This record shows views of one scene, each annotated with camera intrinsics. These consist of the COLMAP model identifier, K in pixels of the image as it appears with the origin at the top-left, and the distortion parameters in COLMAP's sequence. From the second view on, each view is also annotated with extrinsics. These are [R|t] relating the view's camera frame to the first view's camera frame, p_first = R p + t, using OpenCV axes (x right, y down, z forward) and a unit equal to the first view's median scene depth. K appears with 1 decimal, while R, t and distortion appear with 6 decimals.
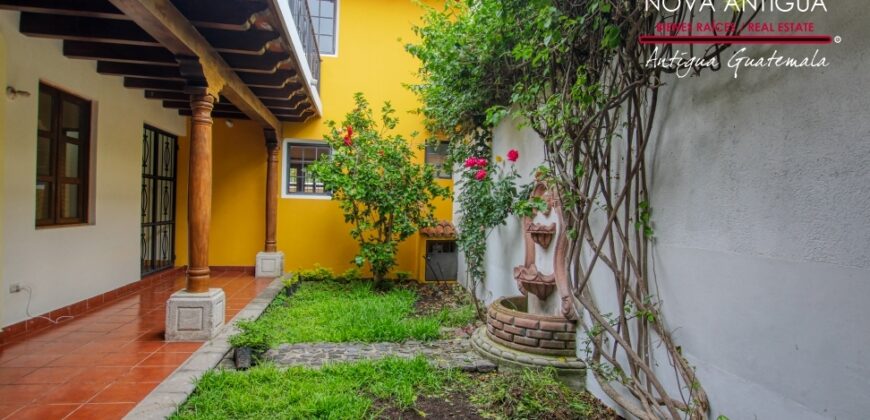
lens RADIAL K [[443.0, 0, 435.6], [0, 443.0, 212.0], [0, 0, 1]] dist [-0.030633, 0.002355]
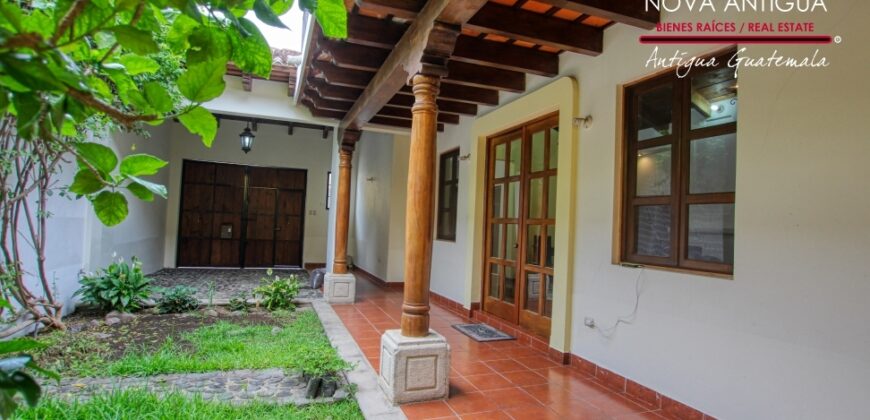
lens RADIAL K [[443.0, 0, 435.6], [0, 443.0, 212.0], [0, 0, 1]] dist [-0.030633, 0.002355]
pose [[-0.976202, -0.073957, -0.203864, -0.425985], [-0.068538, 0.997085, -0.033523, -0.010739], [0.205749, -0.018753, -0.978425, 1.852058]]
